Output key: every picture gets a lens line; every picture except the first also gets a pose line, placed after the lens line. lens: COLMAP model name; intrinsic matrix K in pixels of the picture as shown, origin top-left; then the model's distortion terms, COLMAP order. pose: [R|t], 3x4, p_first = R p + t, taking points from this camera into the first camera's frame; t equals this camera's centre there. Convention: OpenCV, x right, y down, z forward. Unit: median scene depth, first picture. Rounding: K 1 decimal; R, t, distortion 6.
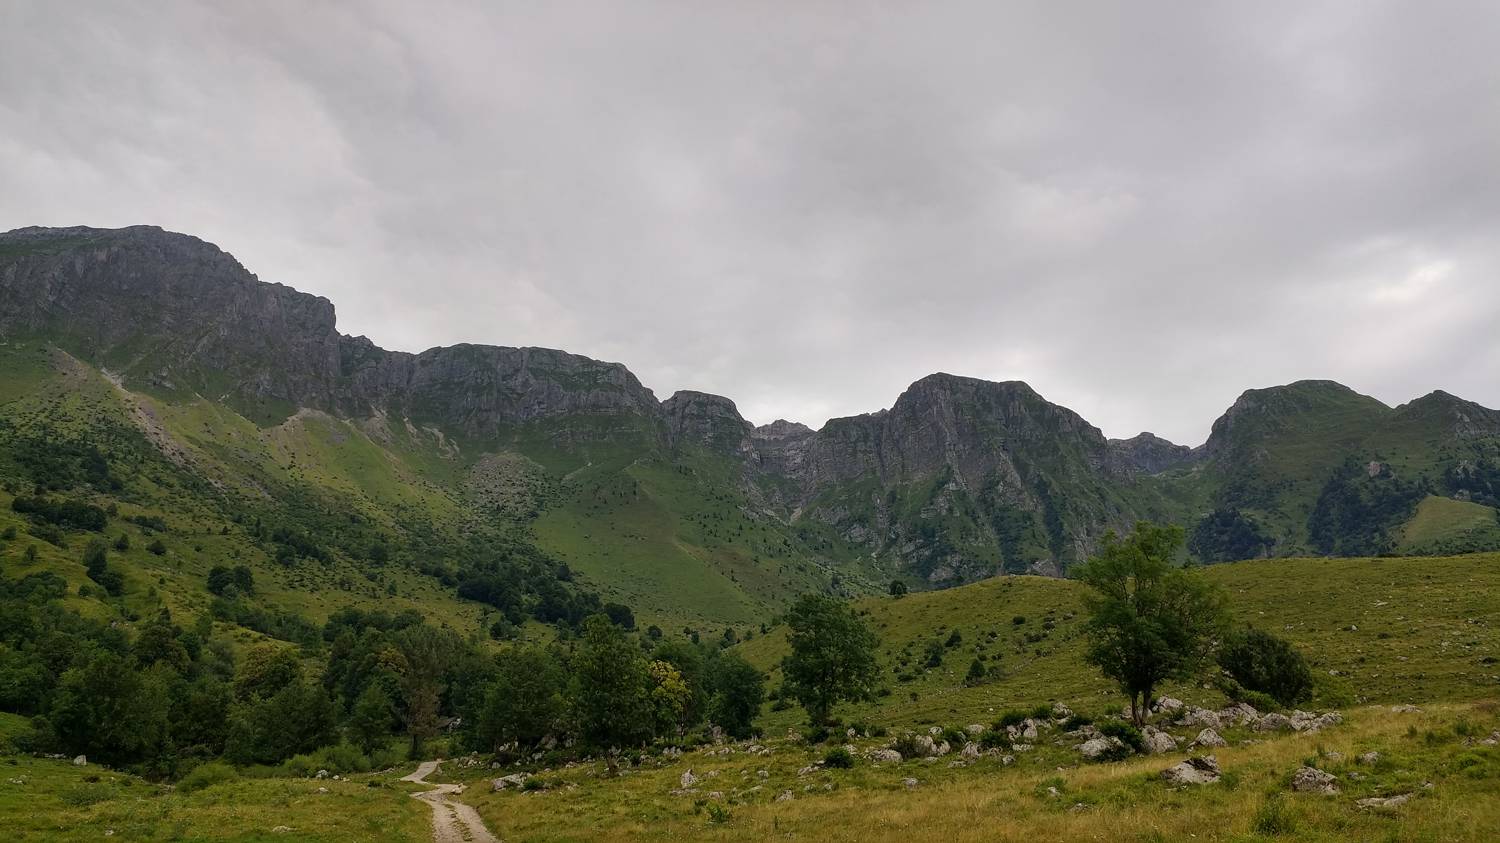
lens RADIAL K [[1086.1, 0, 752.9], [0, 1086.1, 425.1], [0, 0, 1]] dist [-0.005062, 0.033411]
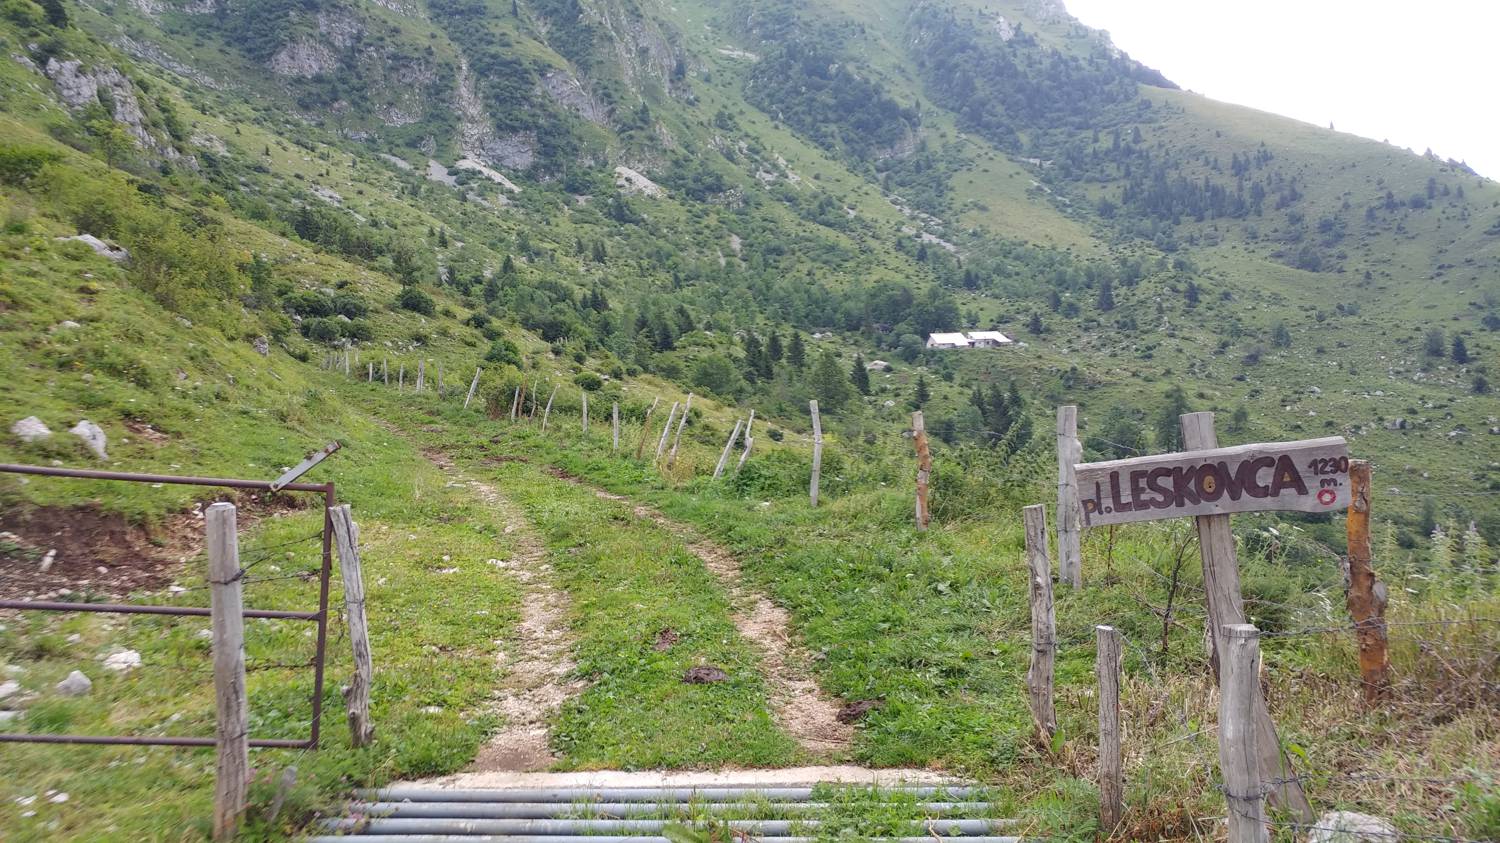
lens RADIAL K [[1086.1, 0, 749.4], [0, 1086.1, 413.6], [0, 0, 1]] dist [-0.005062, 0.033411]
pose [[0.681572, -0.032387, 0.731034, 0.004525], [-0.235449, 0.936187, 0.260994, 0.113942], [-0.692838, -0.350007, 0.630453, 0.603525]]
